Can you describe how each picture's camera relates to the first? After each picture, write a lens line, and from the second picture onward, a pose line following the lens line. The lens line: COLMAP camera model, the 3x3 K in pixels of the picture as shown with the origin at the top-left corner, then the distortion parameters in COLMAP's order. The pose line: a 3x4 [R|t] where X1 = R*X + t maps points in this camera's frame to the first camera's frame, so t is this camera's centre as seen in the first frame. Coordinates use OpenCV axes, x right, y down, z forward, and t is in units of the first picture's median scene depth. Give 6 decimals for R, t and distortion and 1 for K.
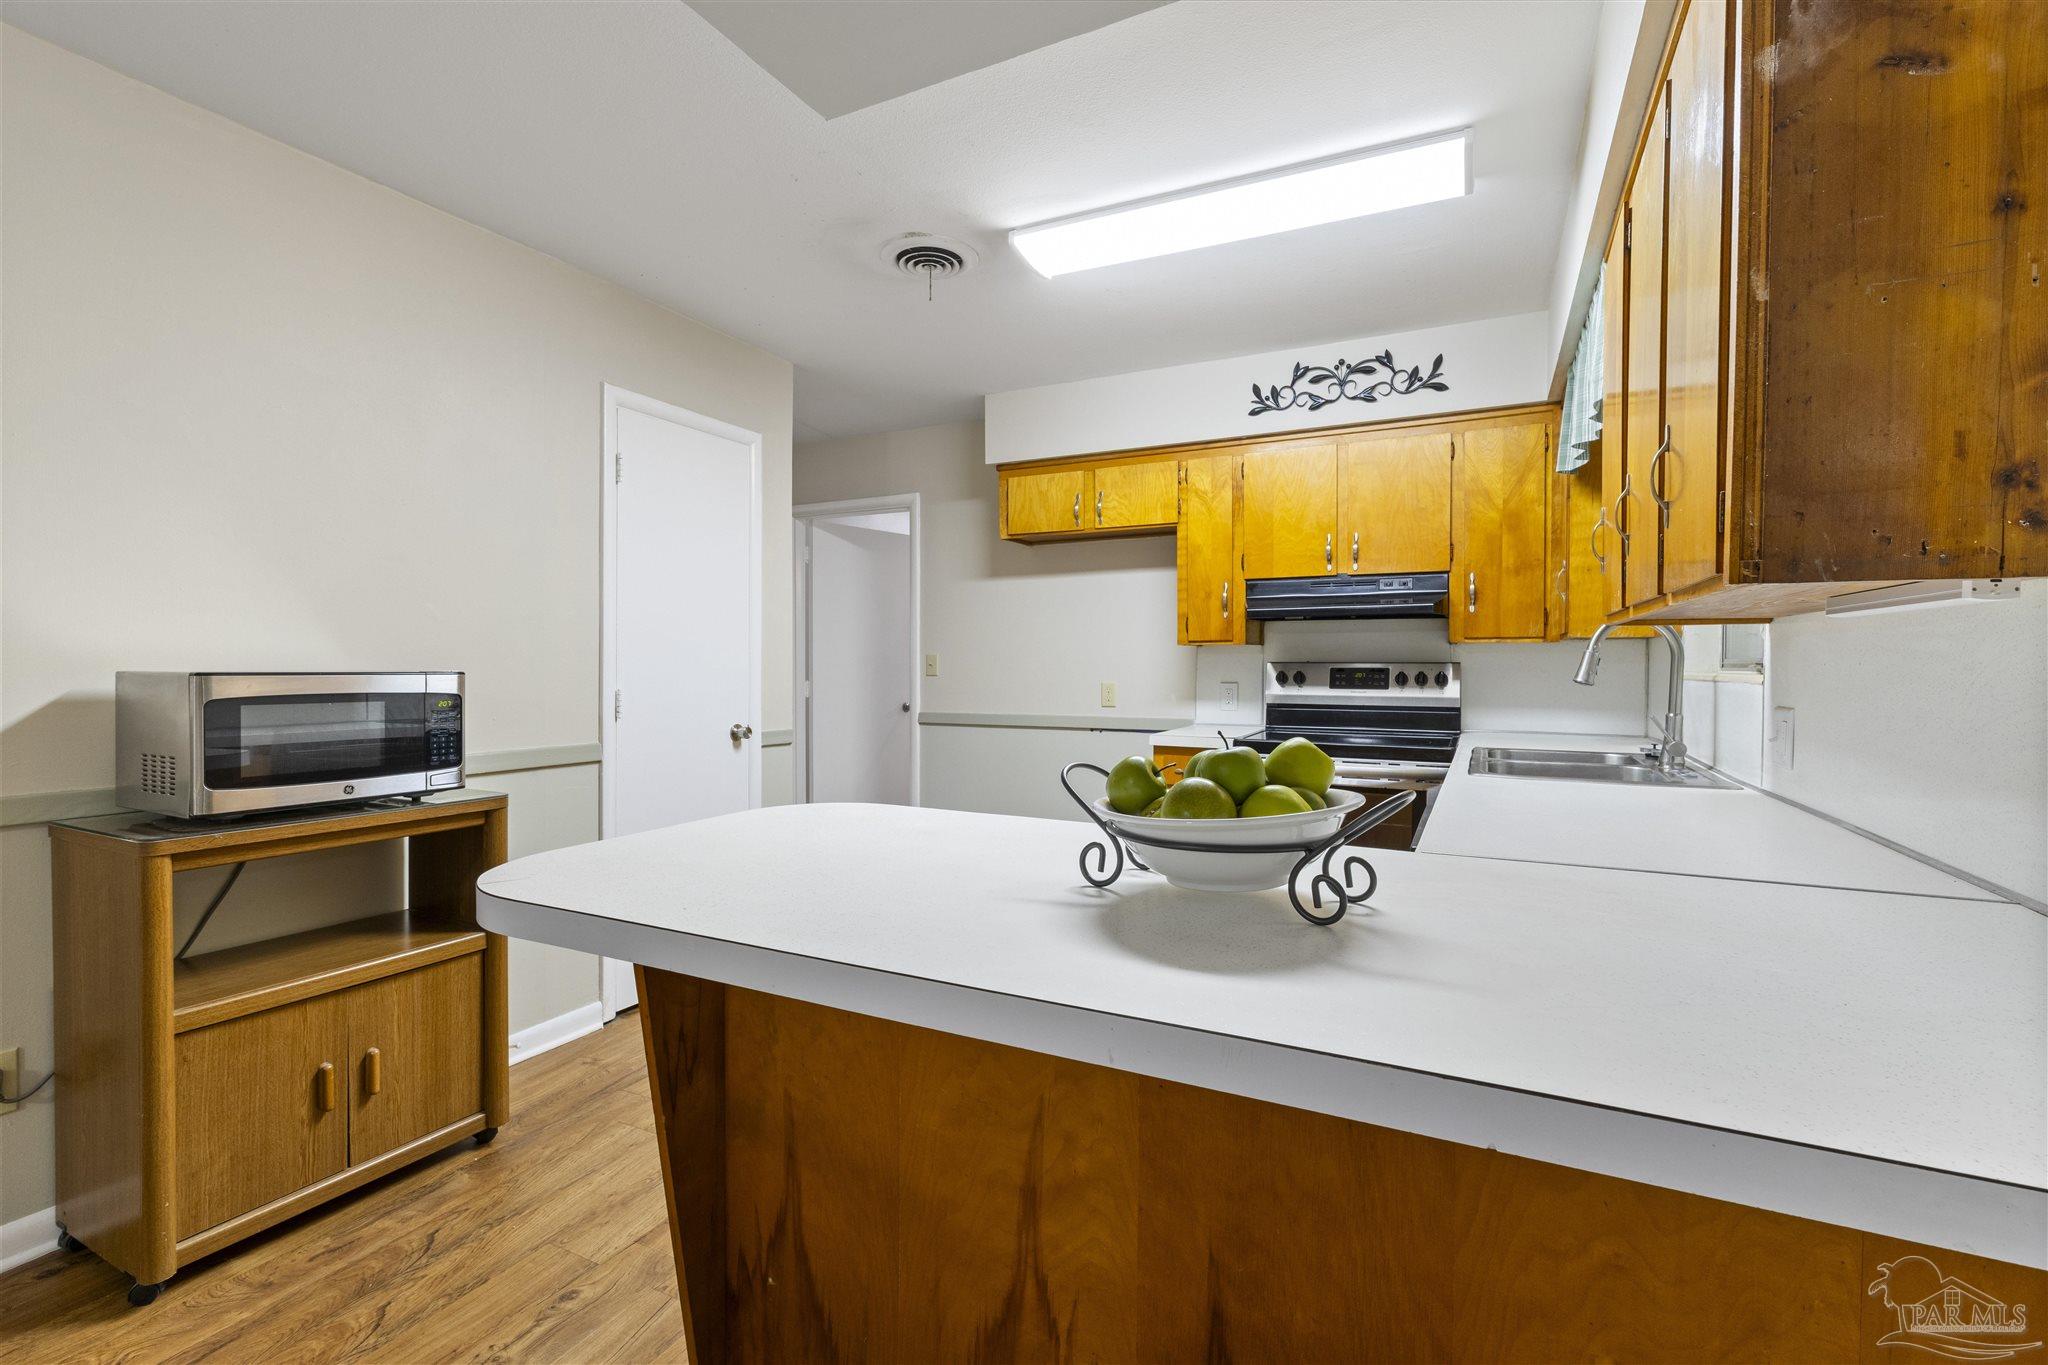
lens RADIAL K [[917.5, 0, 1023.0], [0, 917.5, 668.9], [0, 0, 1]] dist [-0.004225, -0.000085]
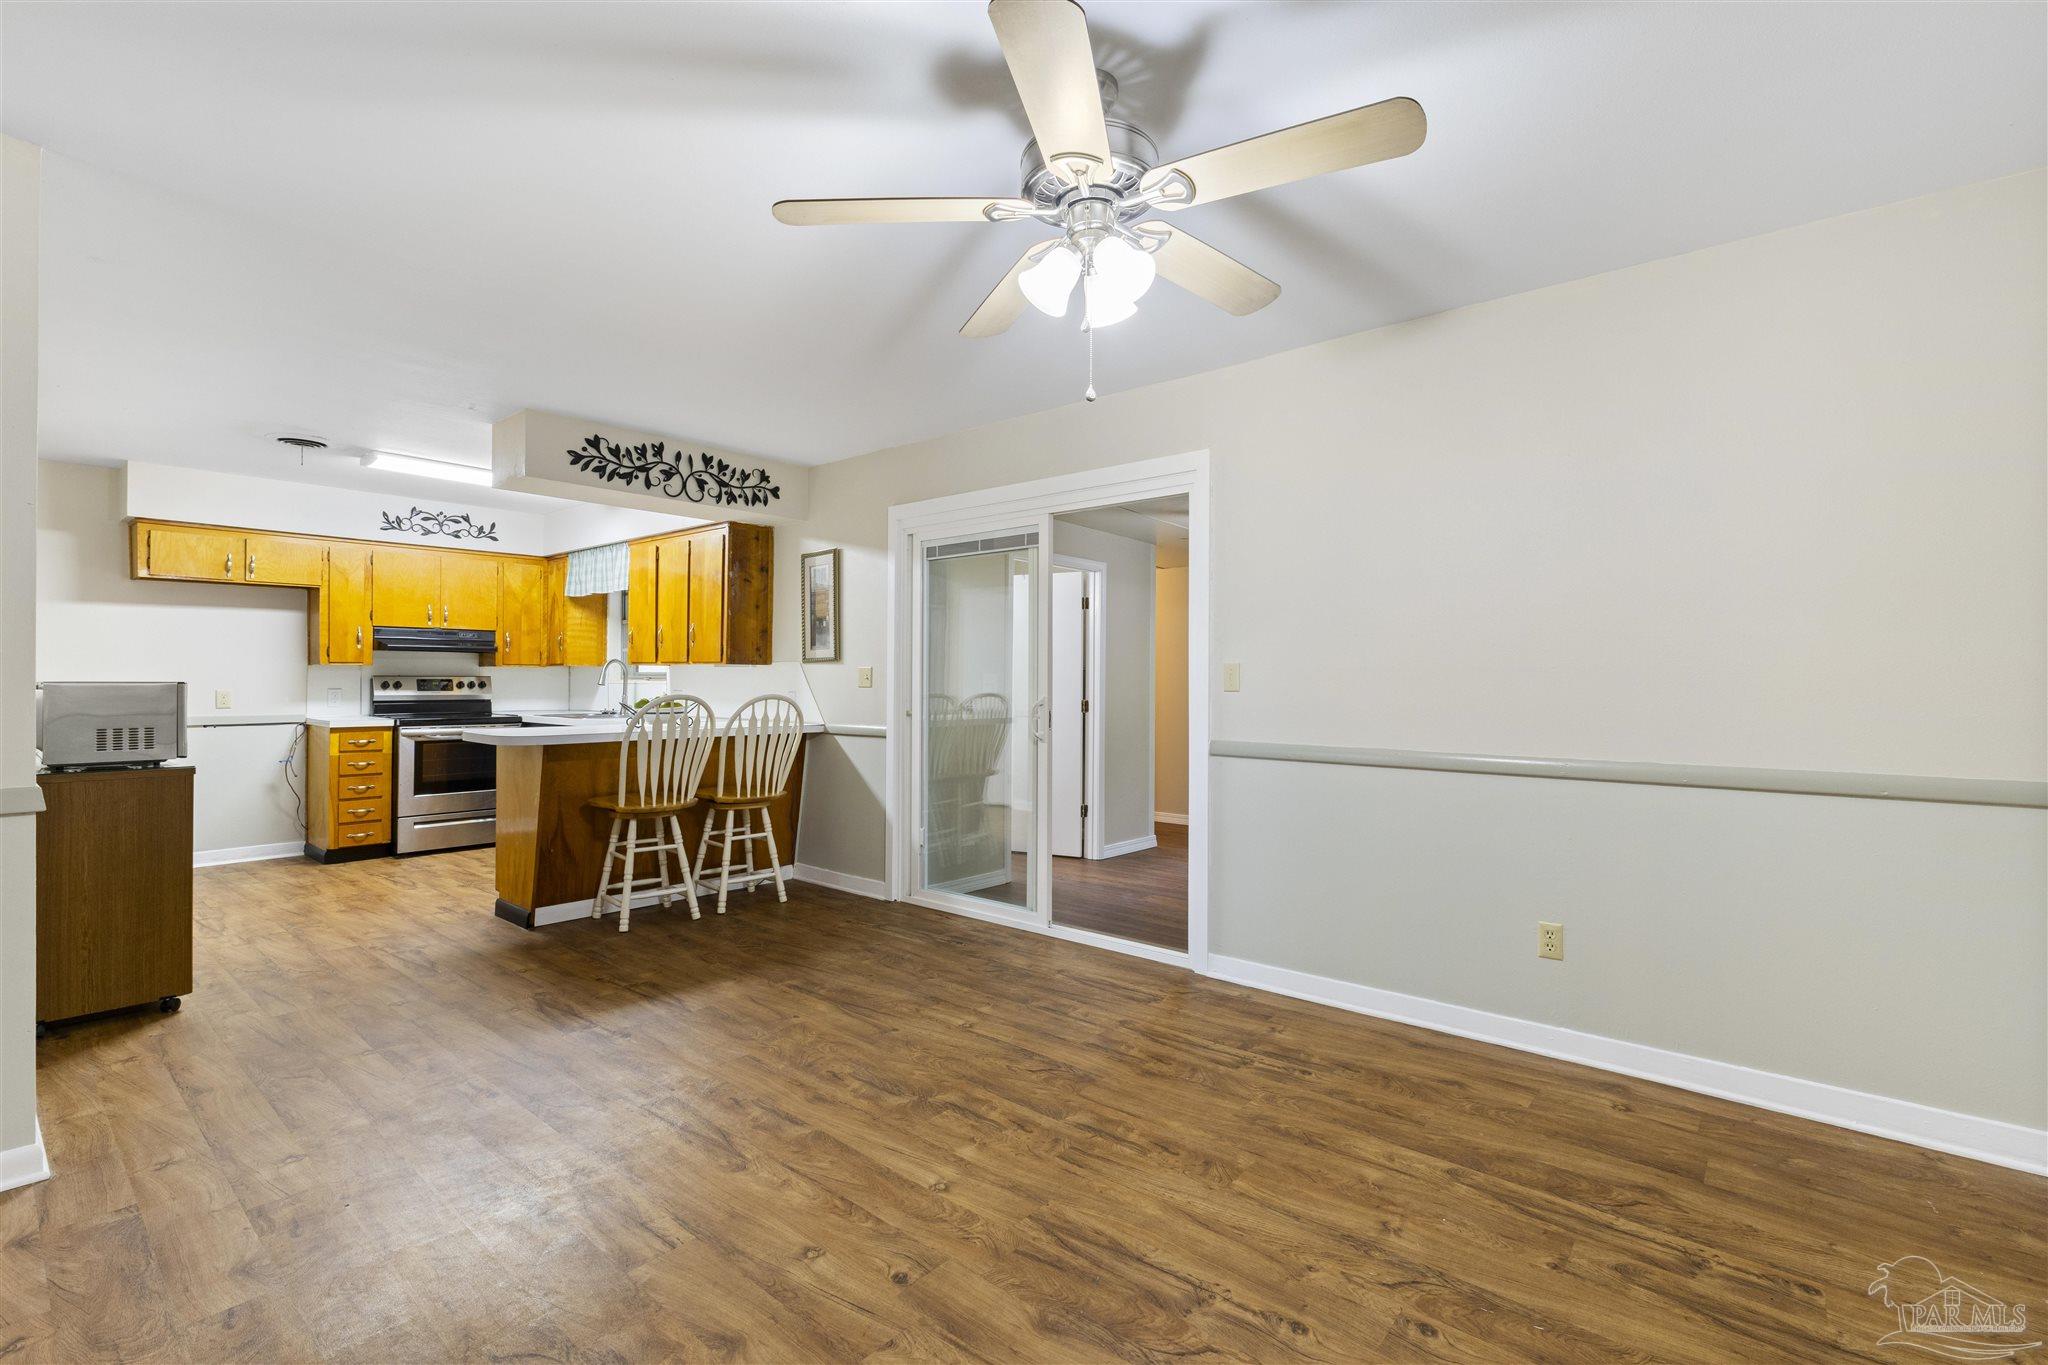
lens RADIAL K [[917.5, 0, 1025.8], [0, 917.5, 677.2], [0, 0, 1]] dist [-0.004225, -0.000085]
pose [[0.241634, 0.001628, 0.970366, -1.125528], [0.000623, 0.999998, -0.001833, -0.000699], [-0.970367, 0.001048, 0.241633, -0.570497]]
